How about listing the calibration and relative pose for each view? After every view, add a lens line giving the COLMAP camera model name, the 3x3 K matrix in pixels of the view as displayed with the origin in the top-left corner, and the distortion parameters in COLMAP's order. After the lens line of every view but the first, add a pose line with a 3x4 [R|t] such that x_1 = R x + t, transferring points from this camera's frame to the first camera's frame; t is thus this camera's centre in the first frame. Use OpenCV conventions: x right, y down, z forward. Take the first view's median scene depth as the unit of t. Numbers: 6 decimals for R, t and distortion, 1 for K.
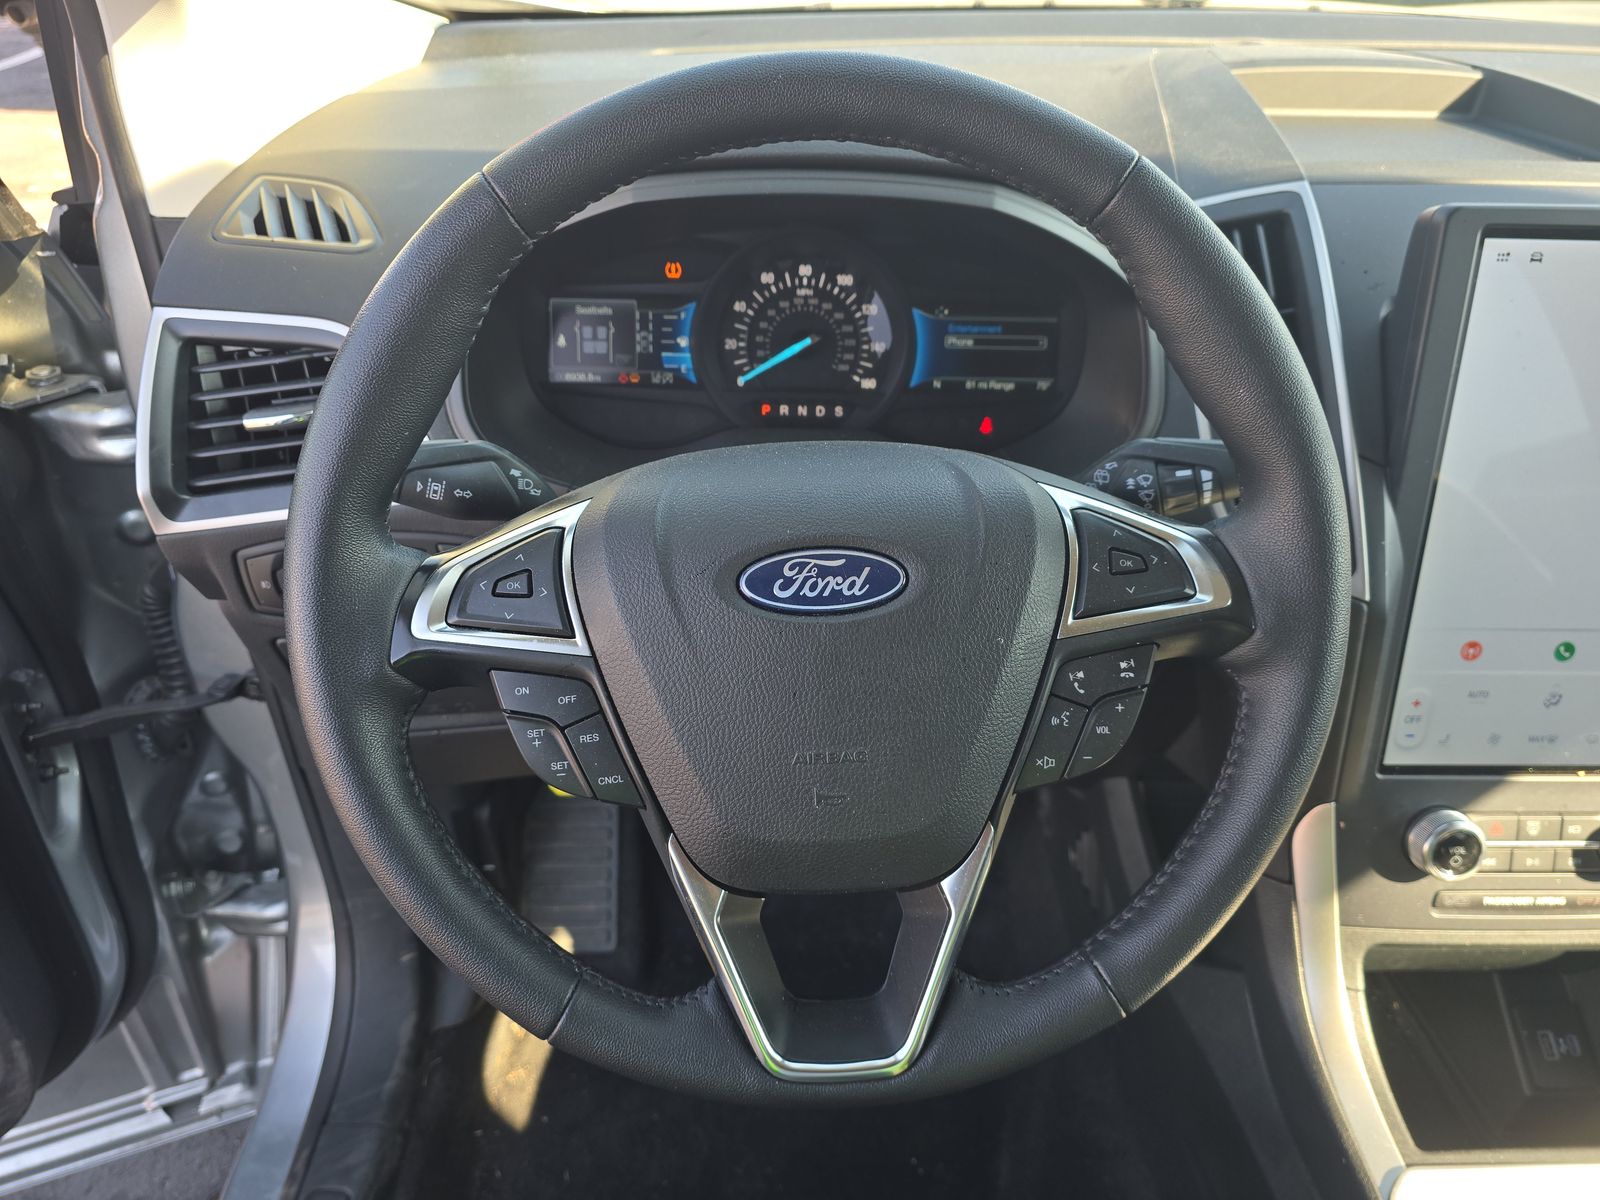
lens RADIAL K [[1082.4, 0, 800.5], [0, 1082.4, 607.3], [0, 0, 1]] dist [0.008485, 0.001672]
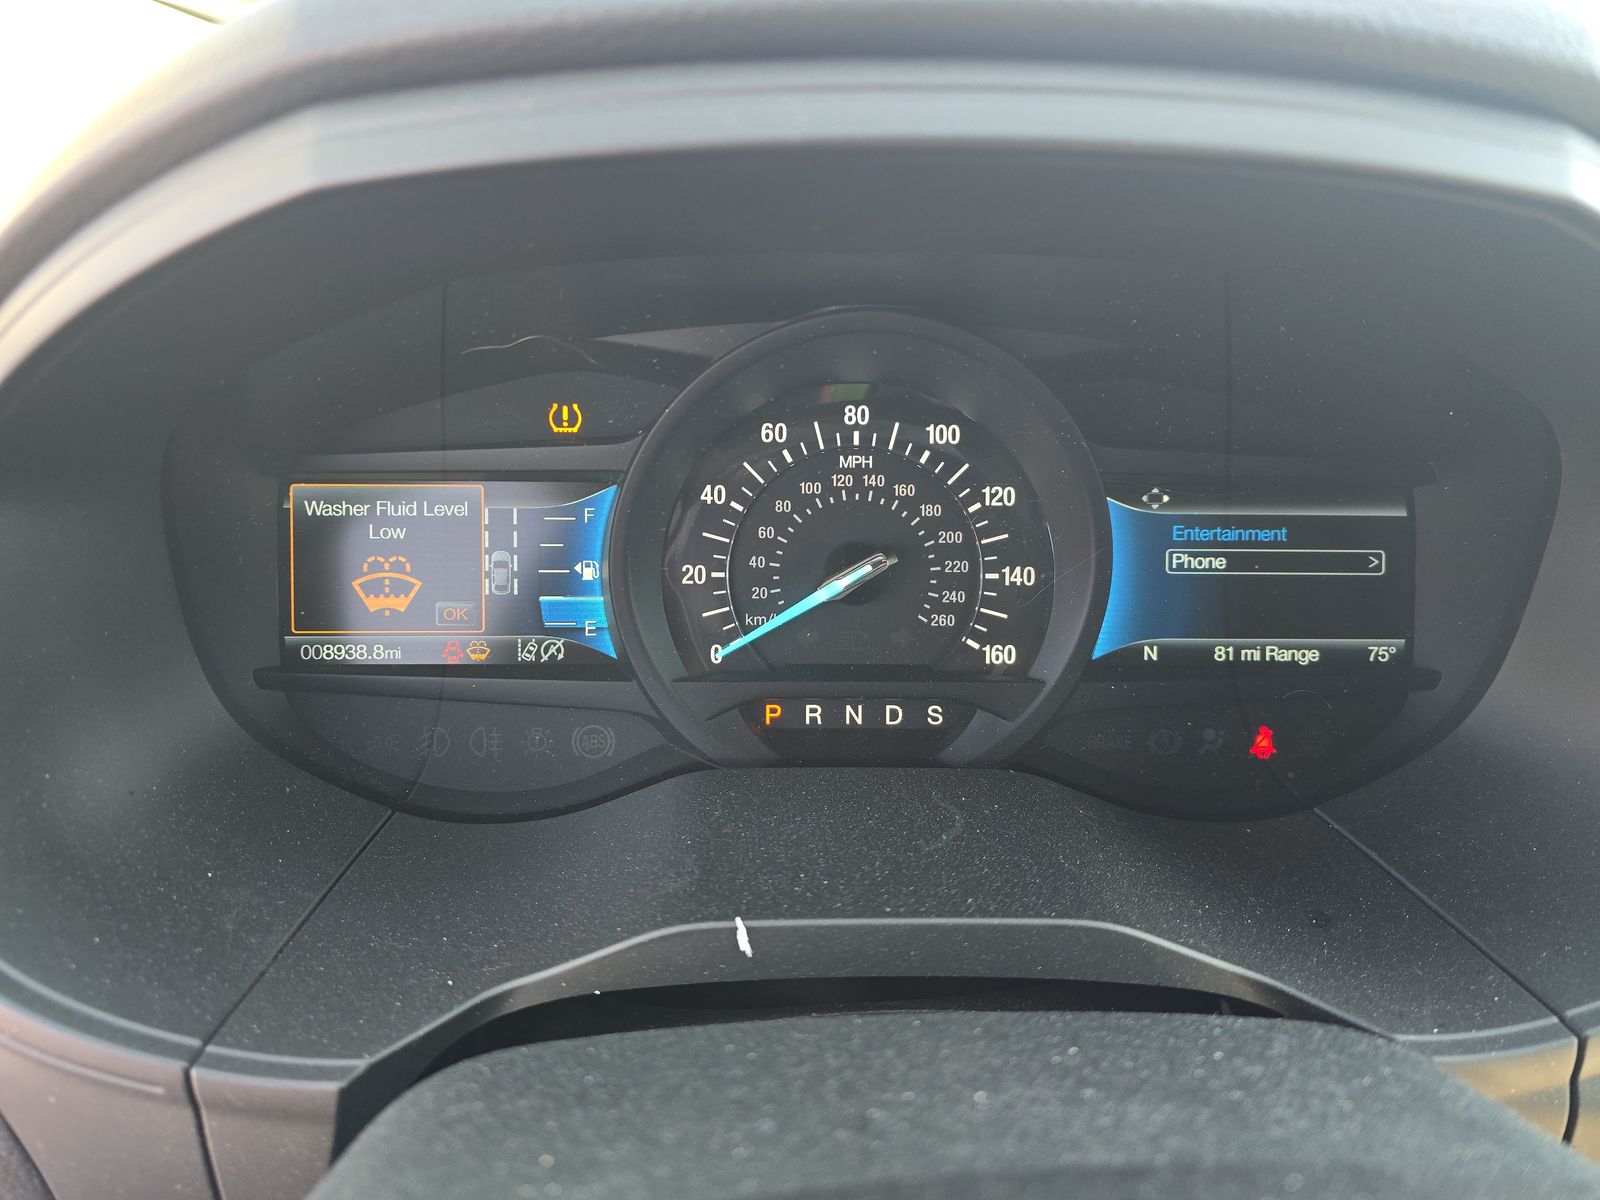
lens RADIAL K [[1082.4, 0, 799.4], [0, 1082.4, 598.9], [0, 0, 1]] dist [0.008485, 0.001672]
pose [[0.998597, -0.012306, -0.051503, 0.002840], [0.001786, 0.979892, -0.199519, -0.142497], [0.052923, 0.199147, 0.978540, 0.561080]]
